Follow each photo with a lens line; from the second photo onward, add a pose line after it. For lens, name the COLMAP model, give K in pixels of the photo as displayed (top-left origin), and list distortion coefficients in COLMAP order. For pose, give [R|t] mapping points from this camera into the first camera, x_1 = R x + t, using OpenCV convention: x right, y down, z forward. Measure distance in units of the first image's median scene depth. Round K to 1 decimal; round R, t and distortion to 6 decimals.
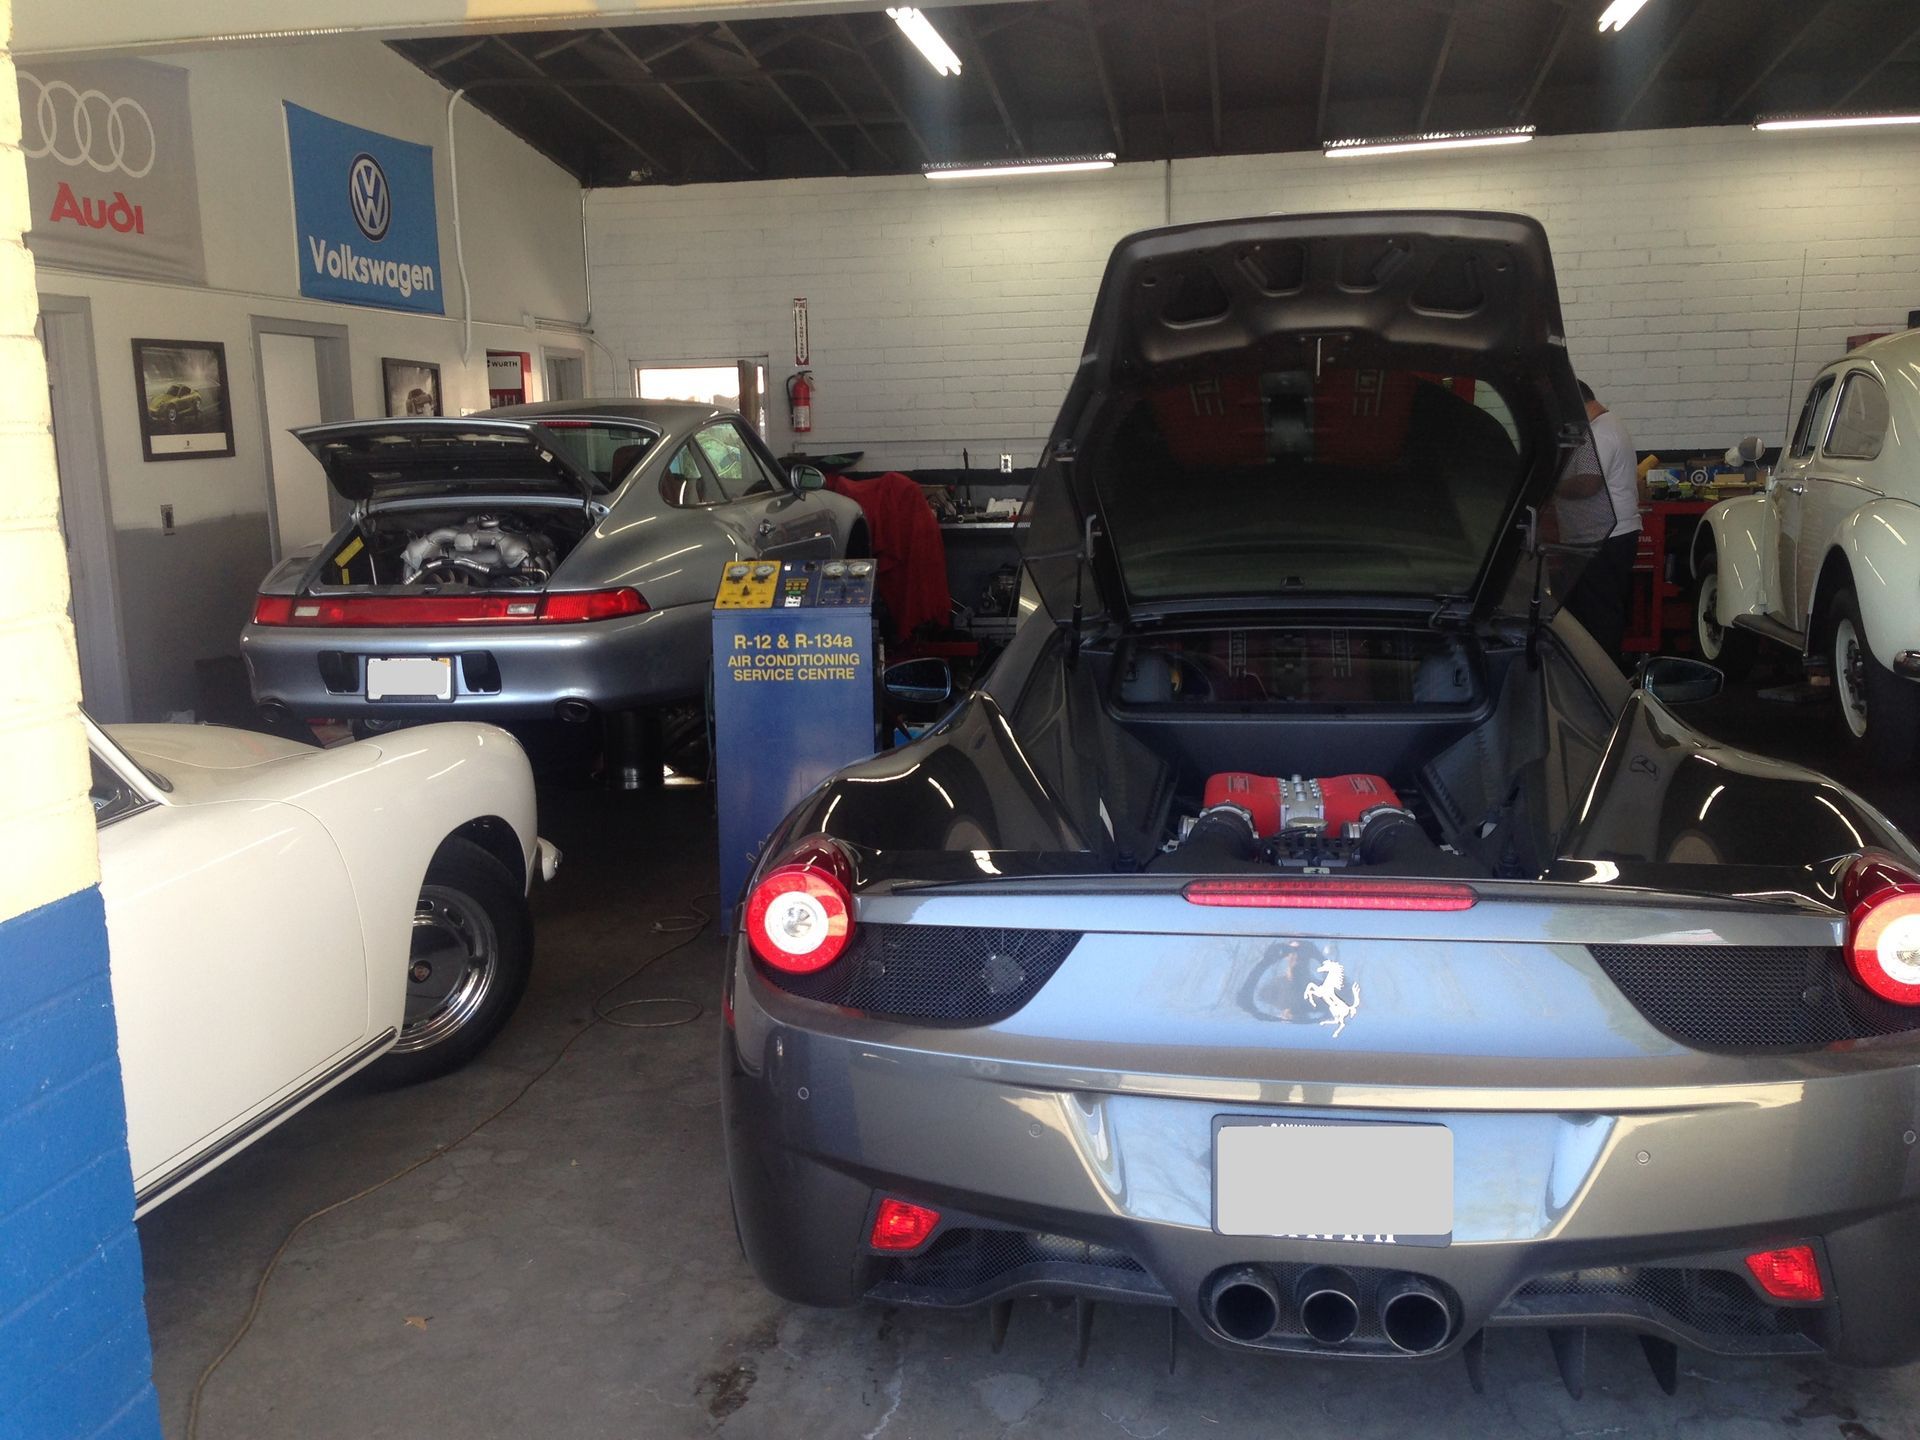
lens RADIAL K [[1730.9, 0, 952.4], [0, 1730.9, 701.8], [0, 0, 1]] dist [0.055669, -0.077399]
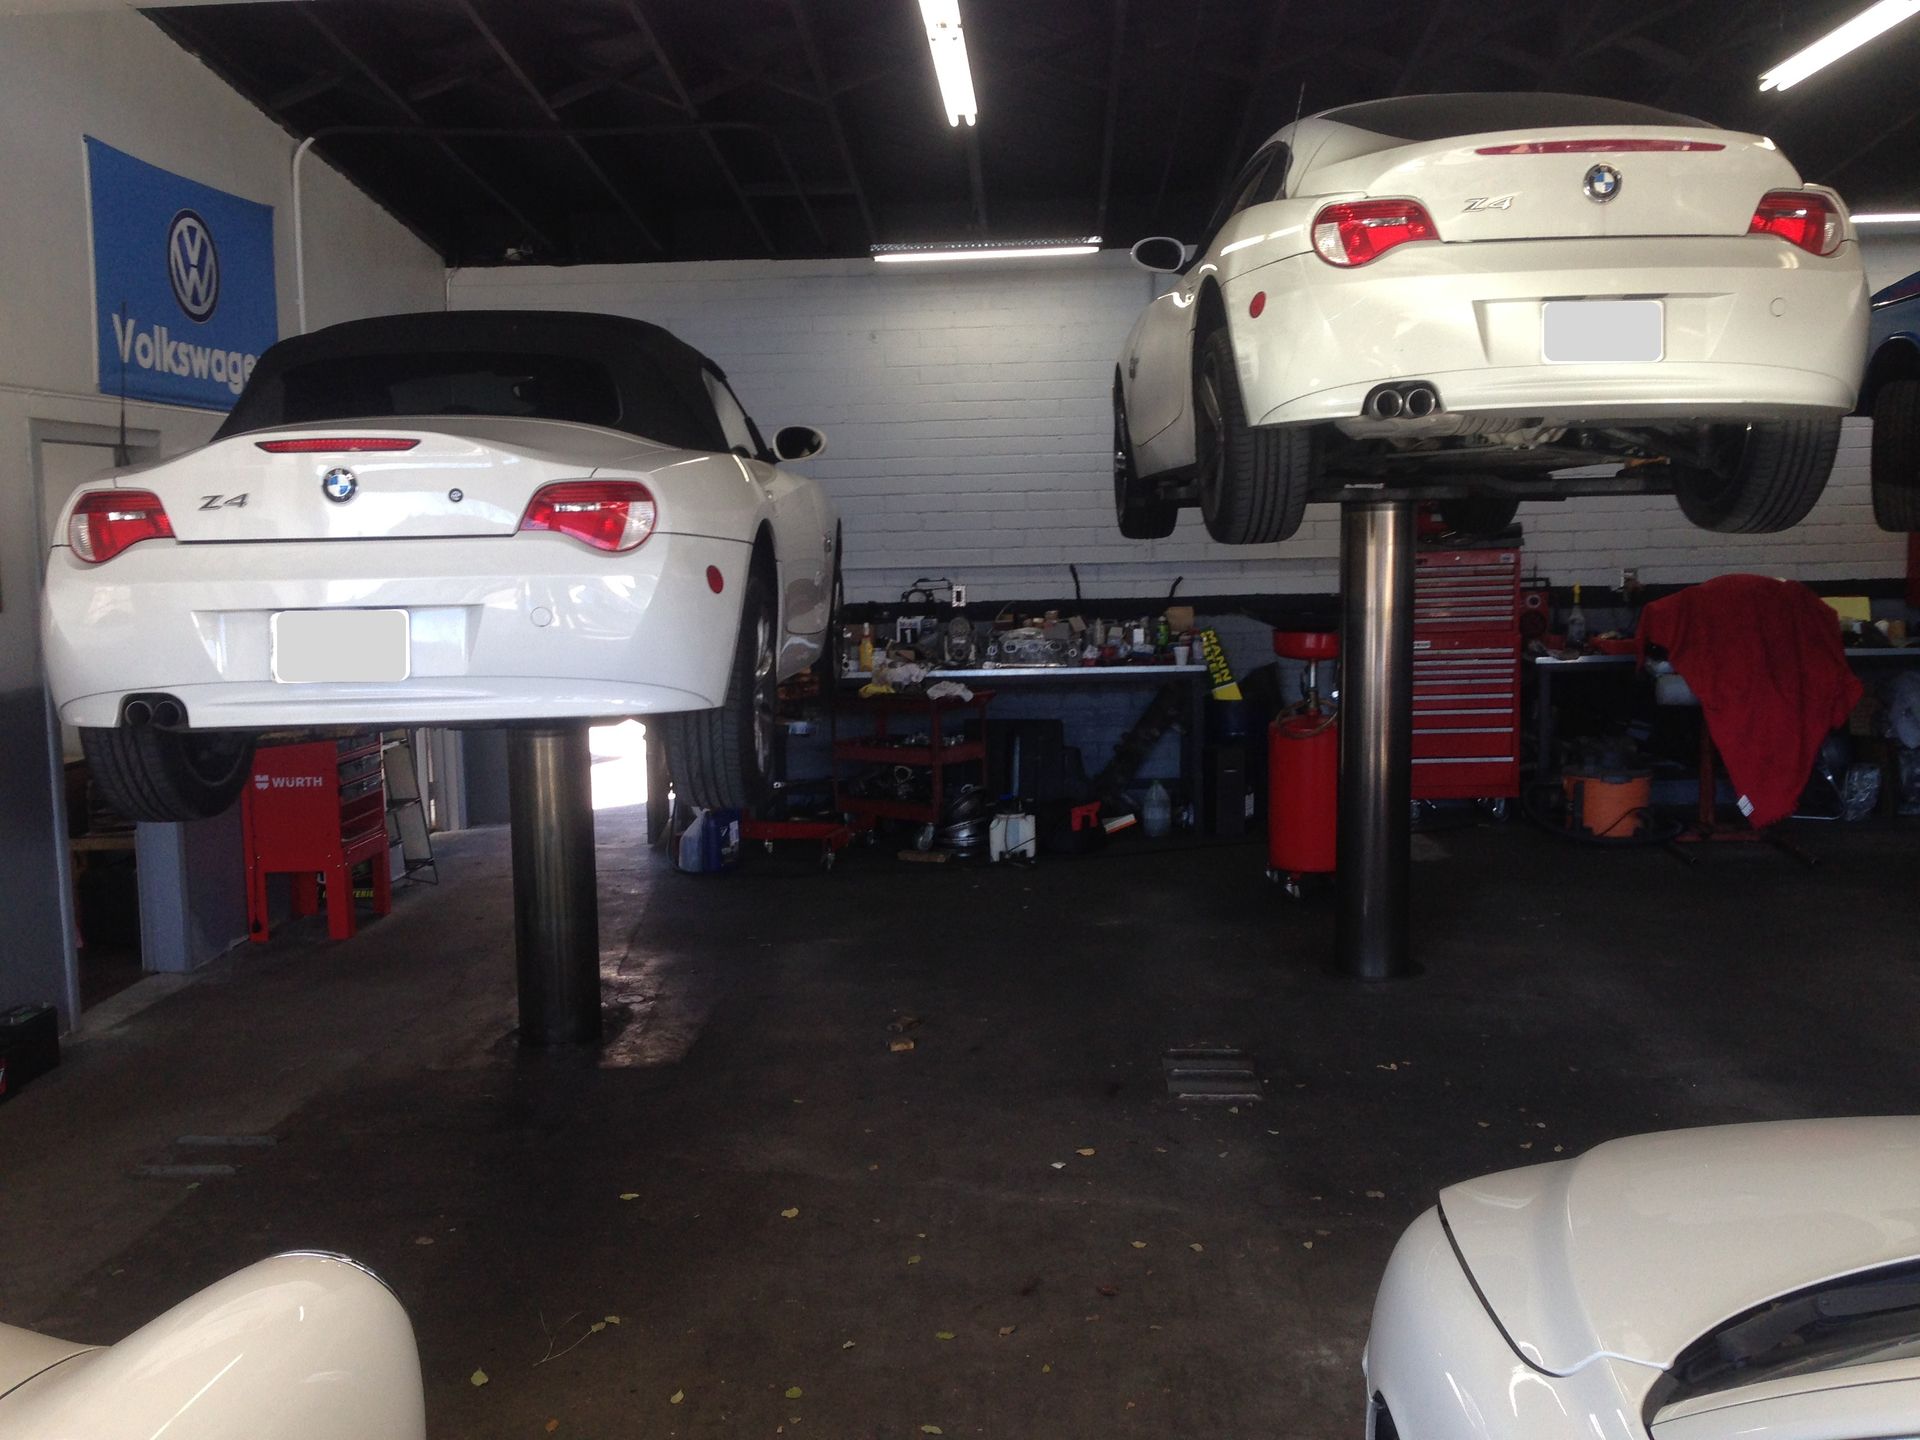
lens RADIAL K [[1730.9, 0, 930.8], [0, 1730.9, 685.7], [0, 0, 1]] dist [0.055669, -0.077399]
pose [[0.994884, -0.005919, 0.100846, -0.088308], [0.012583, 0.997768, -0.065574, -0.049650], [-0.100233, 0.066507, 0.992739, 0.213593]]
